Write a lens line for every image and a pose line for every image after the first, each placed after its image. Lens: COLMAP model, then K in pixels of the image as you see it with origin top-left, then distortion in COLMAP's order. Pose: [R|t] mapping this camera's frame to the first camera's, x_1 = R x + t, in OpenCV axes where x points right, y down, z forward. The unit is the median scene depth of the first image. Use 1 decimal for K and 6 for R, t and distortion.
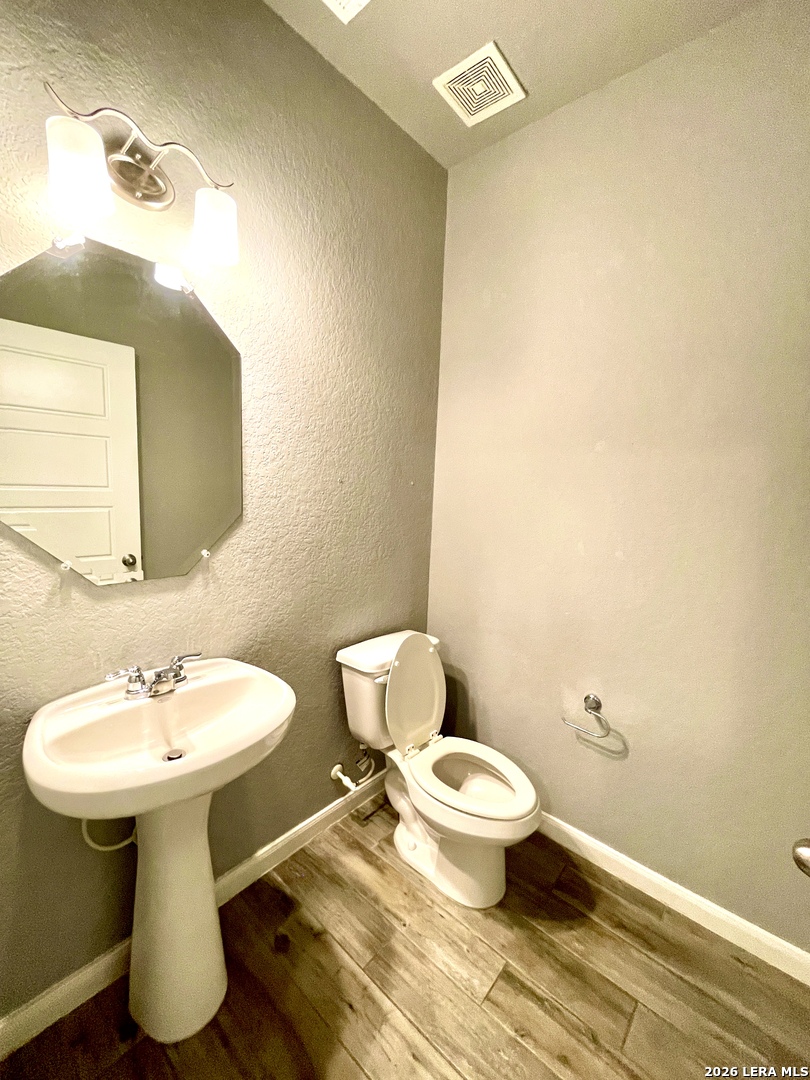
lens RADIAL K [[441.4, 0, 411.9], [0, 441.4, 537.7], [0, 0, 1]] dist [-0.002540, -0.000592]
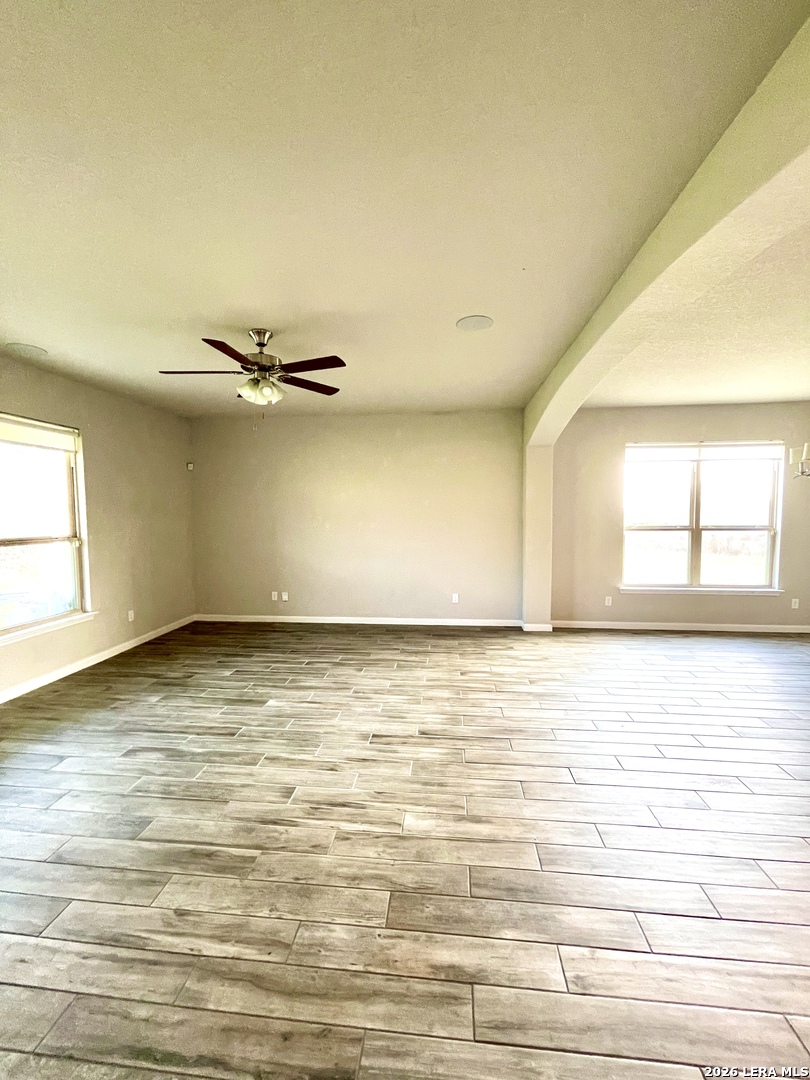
lens RADIAL K [[441.4, 0, 404.0], [0, 441.4, 541.0], [0, 0, 1]] dist [-0.002540, -0.000592]
pose [[-0.816579, -0.003826, -0.577220, 0.562068], [-0.115036, 0.980998, 0.156237, -0.254932], [0.565654, 0.193981, -0.801503, 1.705181]]
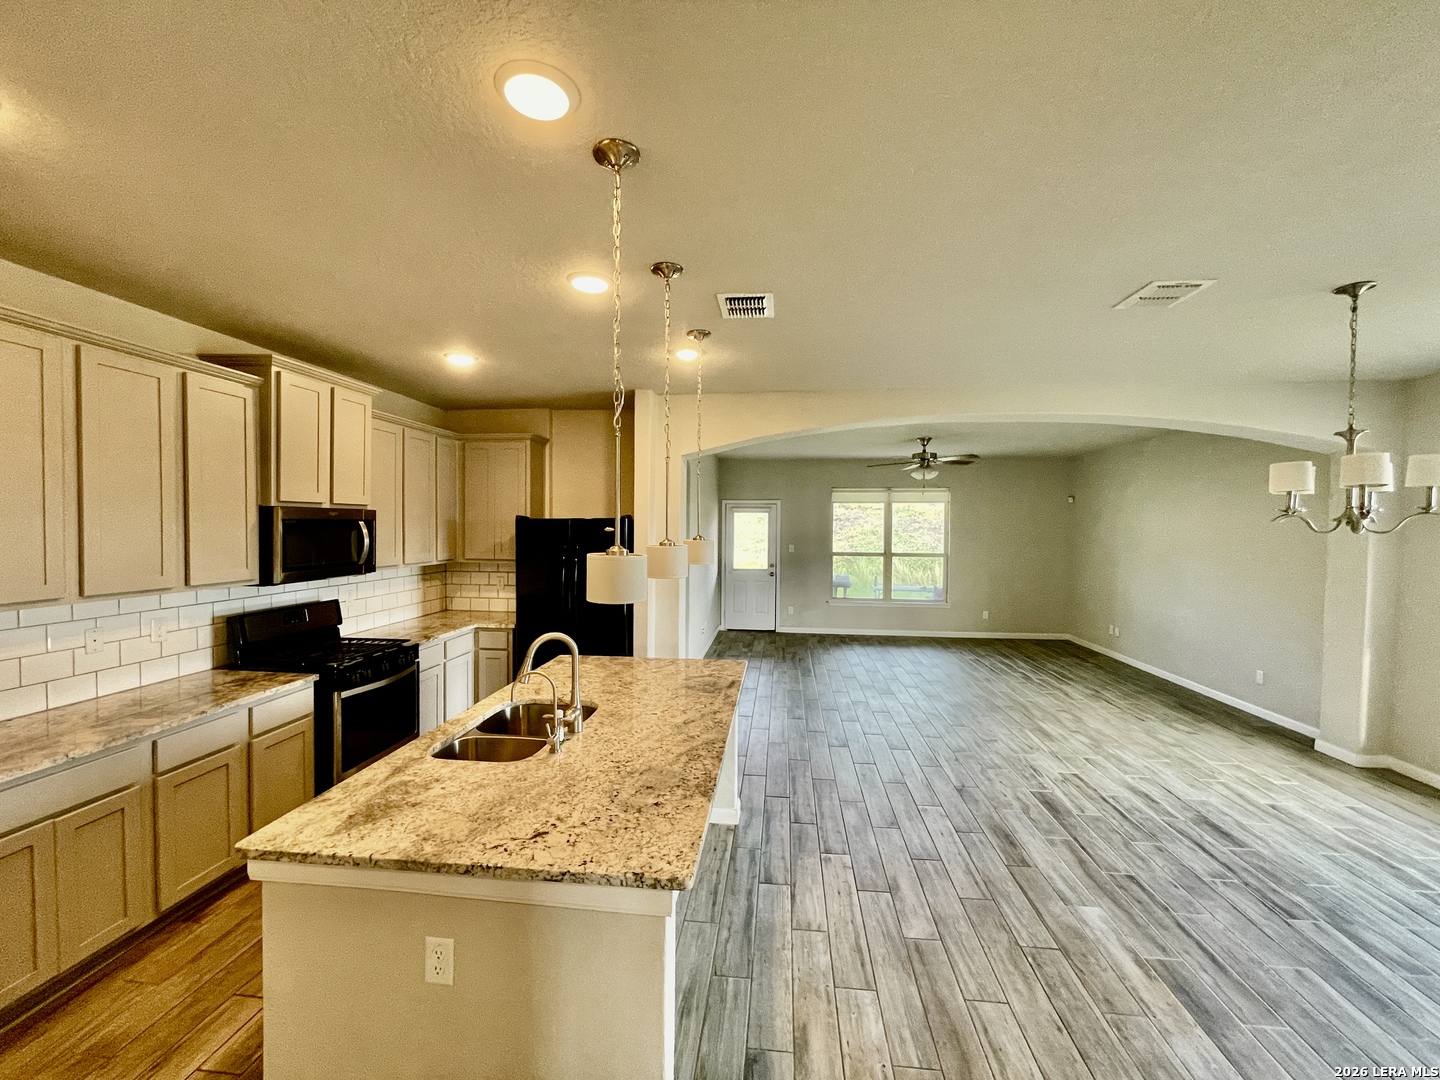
lens RADIAL K [[588.6, 0, 720.4], [0, 588.6, 542.2], [0, 0, 1]] dist [-0.002540, -0.000592]
pose [[-0.572671, -0.073941, 0.816444, -3.168976], [0.087345, 0.984752, 0.150449, -0.872720], [-0.815119, 0.157470, -0.557480, 3.594664]]
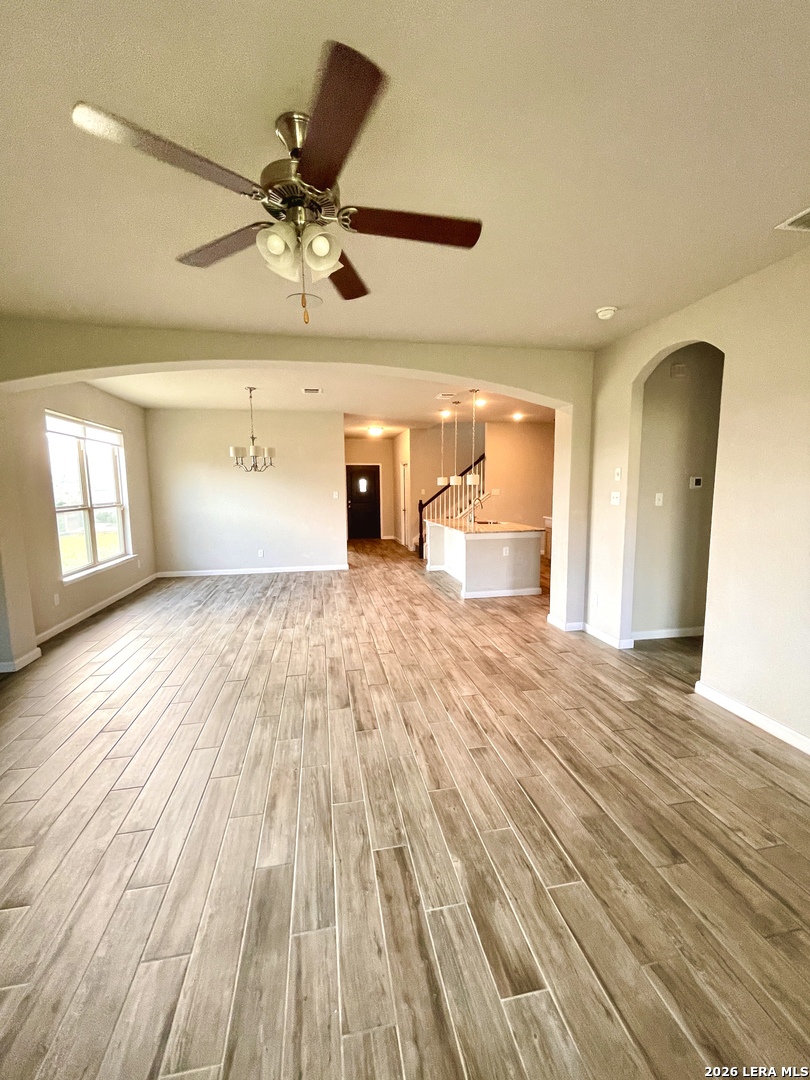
lens RADIAL K [[441.4, 0, 403.3], [0, 441.4, 537.1], [0, 0, 1]] dist [-0.002540, -0.000592]
pose [[0.786210, 0.018628, -0.617679, 0.793822], [-0.045377, 0.998587, -0.027643, 0.186269], [0.616292, 0.049762, 0.785944, -1.273859]]
